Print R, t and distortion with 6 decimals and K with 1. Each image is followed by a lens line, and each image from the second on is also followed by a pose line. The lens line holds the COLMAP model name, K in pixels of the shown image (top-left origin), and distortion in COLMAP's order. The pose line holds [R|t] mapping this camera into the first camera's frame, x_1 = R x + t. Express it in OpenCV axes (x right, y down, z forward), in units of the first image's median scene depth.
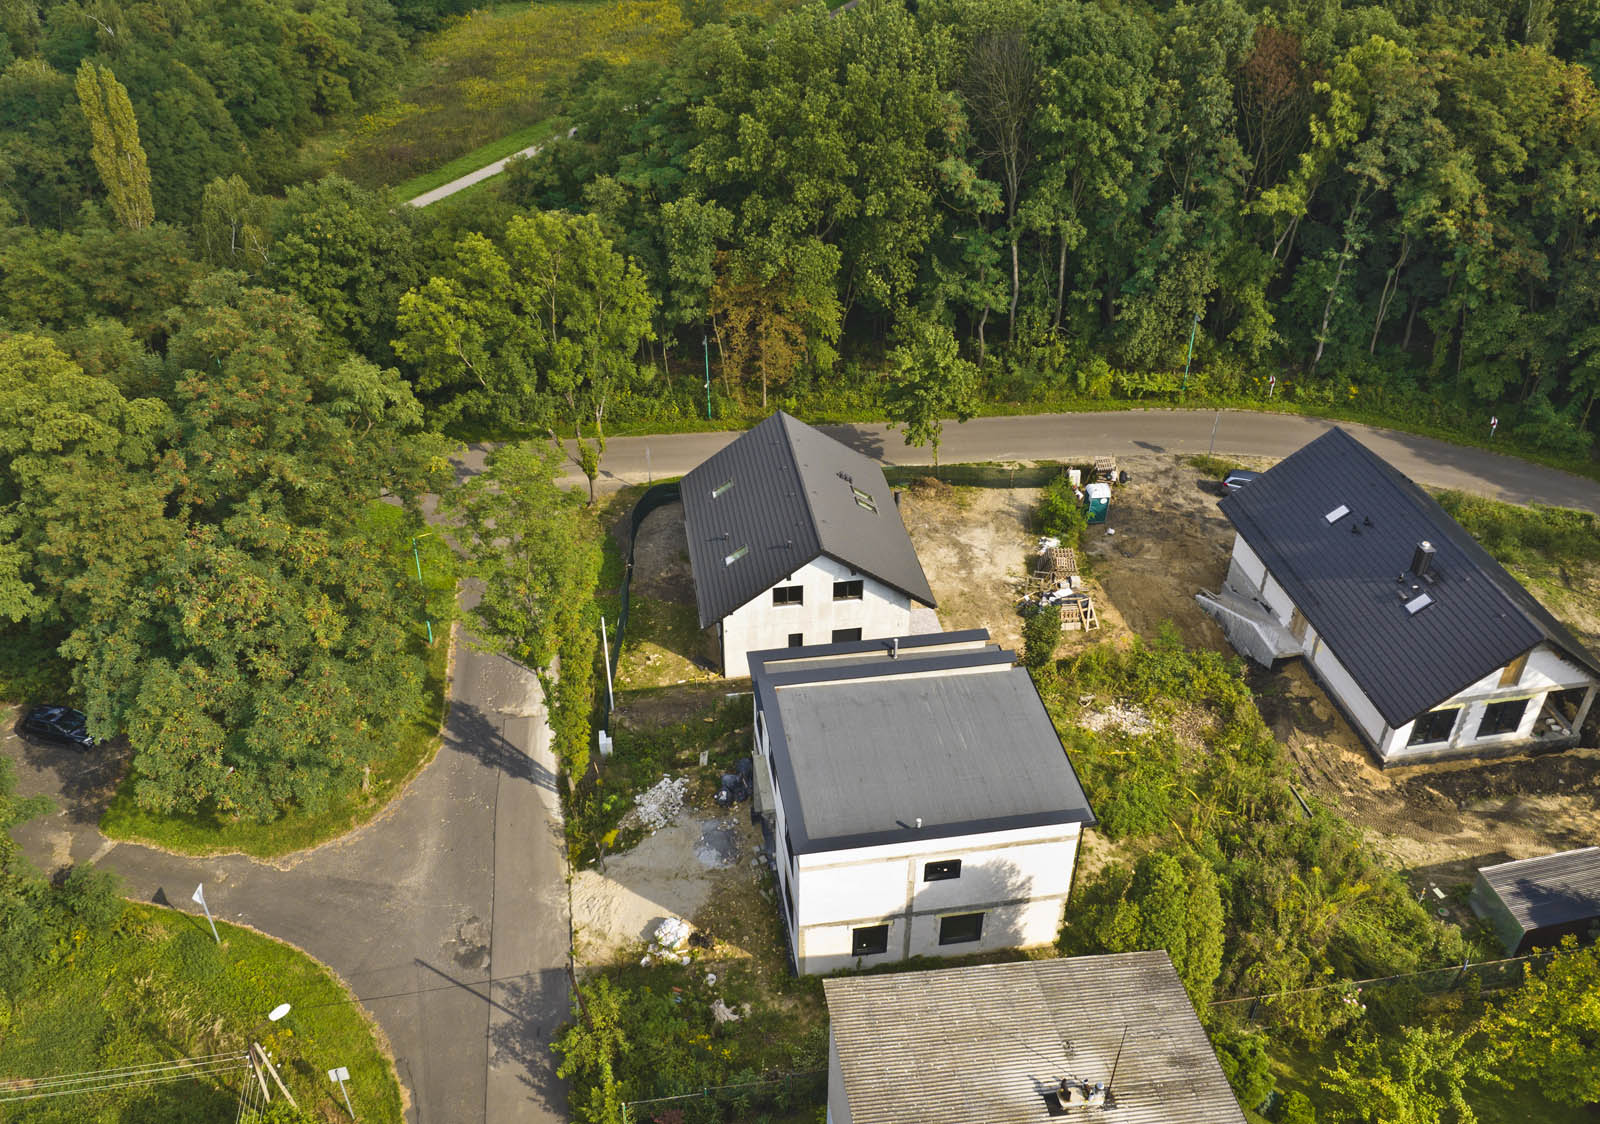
lens RADIAL K [[1371.2, 0, 800.0], [0, 1371.2, 562.0], [0, 0, 1]] dist [-0.016421, -0.016903]
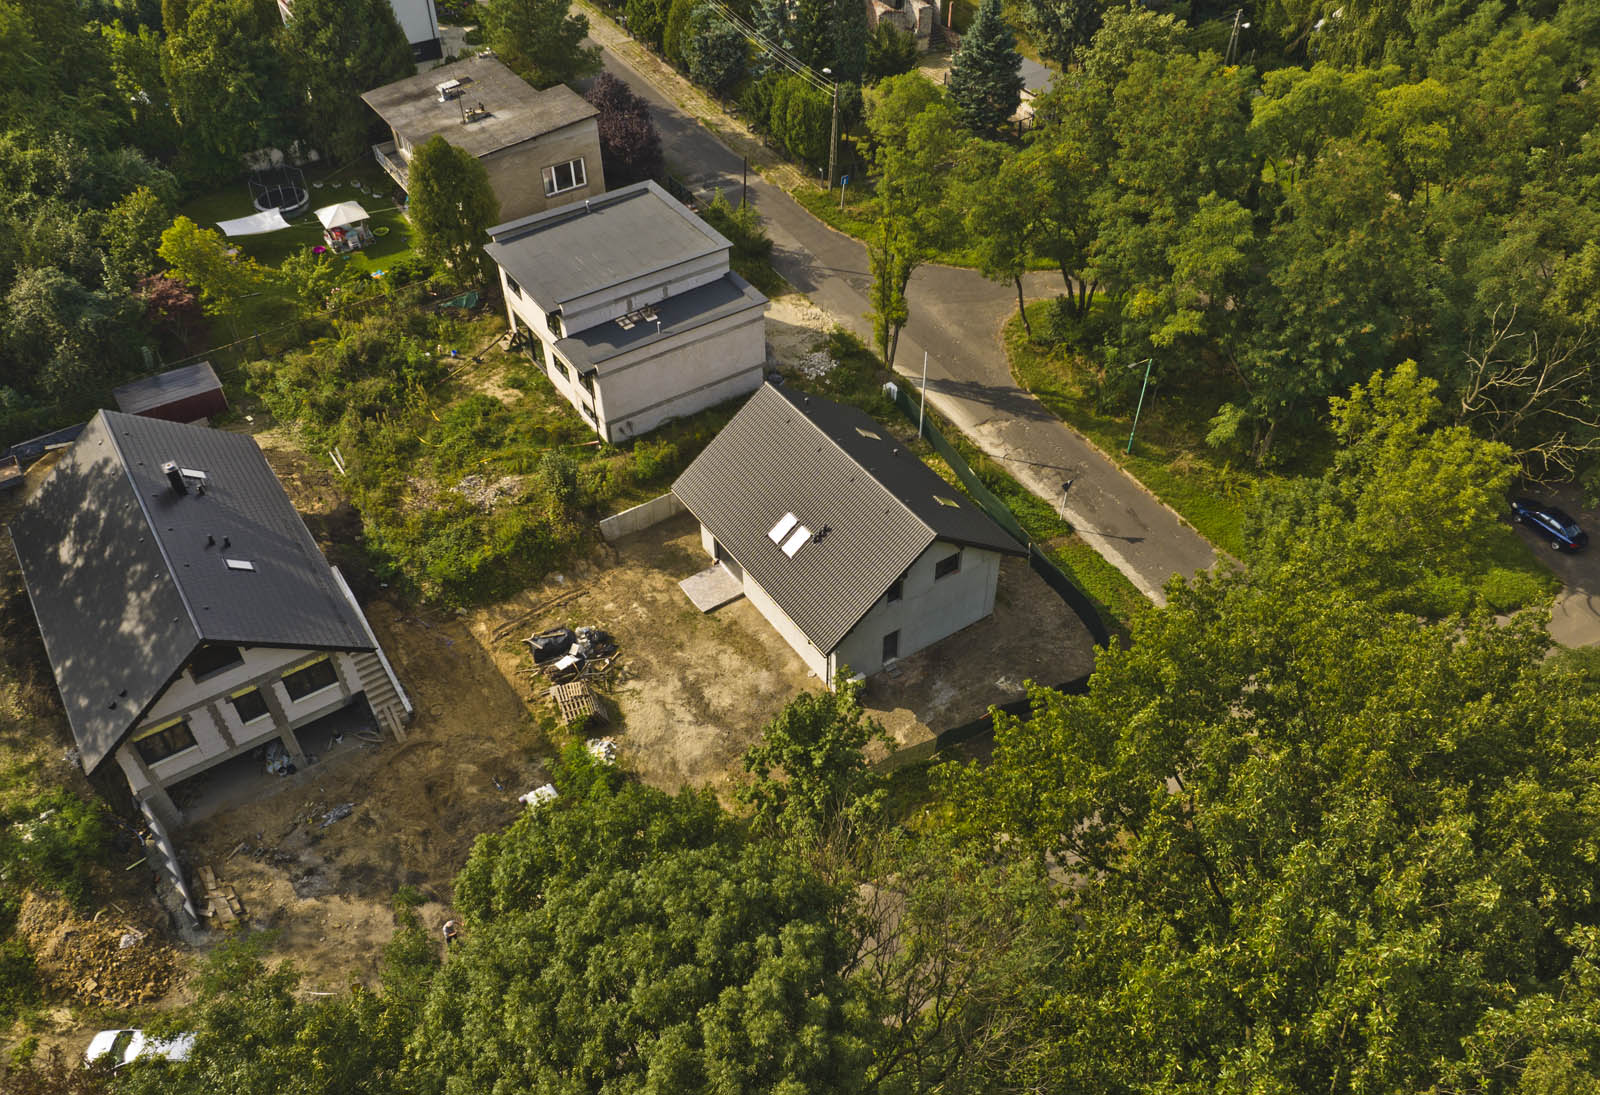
lens RADIAL K [[1257.9, 0, 800.0], [0, 1257.9, 547.5], [0, 0, 1]] dist [-0.009441, -0.001392]
pose [[-0.911483, 0.281622, -0.299815, 0.291341], [-0.232111, 0.249610, 0.940117, -0.816753], [0.339594, 0.926490, -0.162147, 1.178632]]
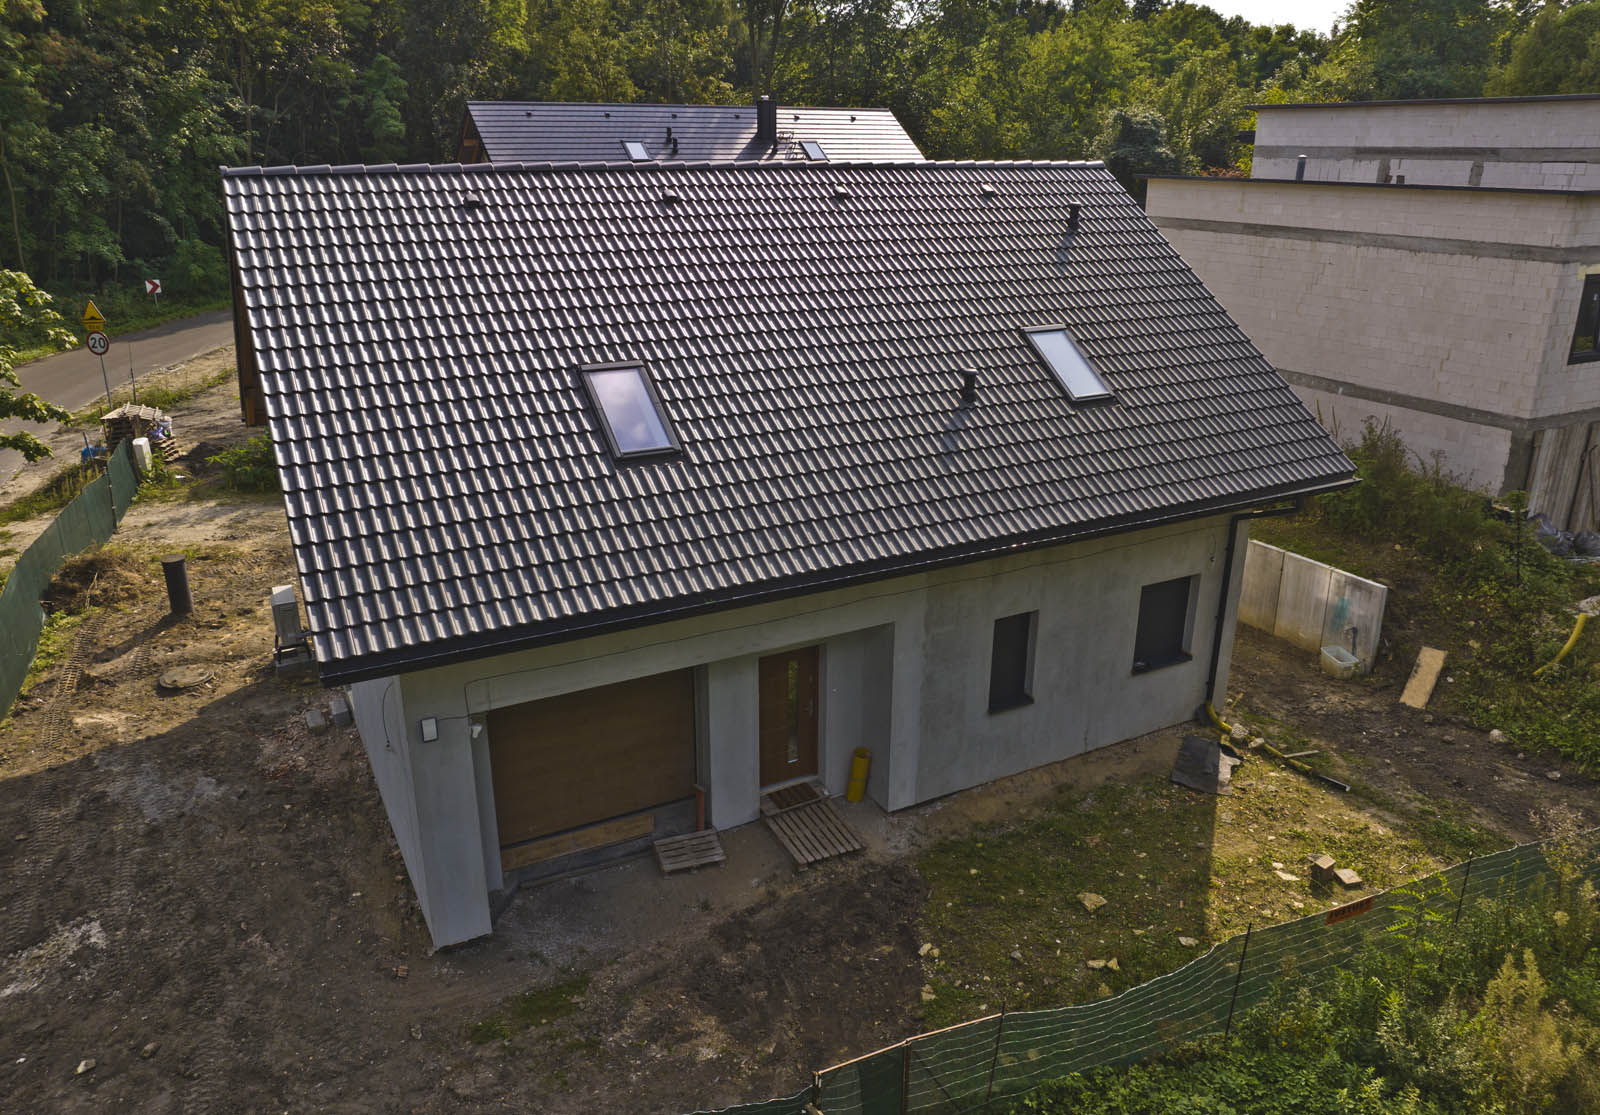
lens RADIAL K [[1133.5, 0, 795.5], [0, 1133.5, 564.2], [0, 0, 1]] dist [-0.065974, 0.040636]
pose [[-0.325172, -0.330886, 0.885877, -0.233548], [0.540833, 0.703388, 0.461243, -0.106384], [-0.775734, 0.629095, -0.049768, 1.051904]]
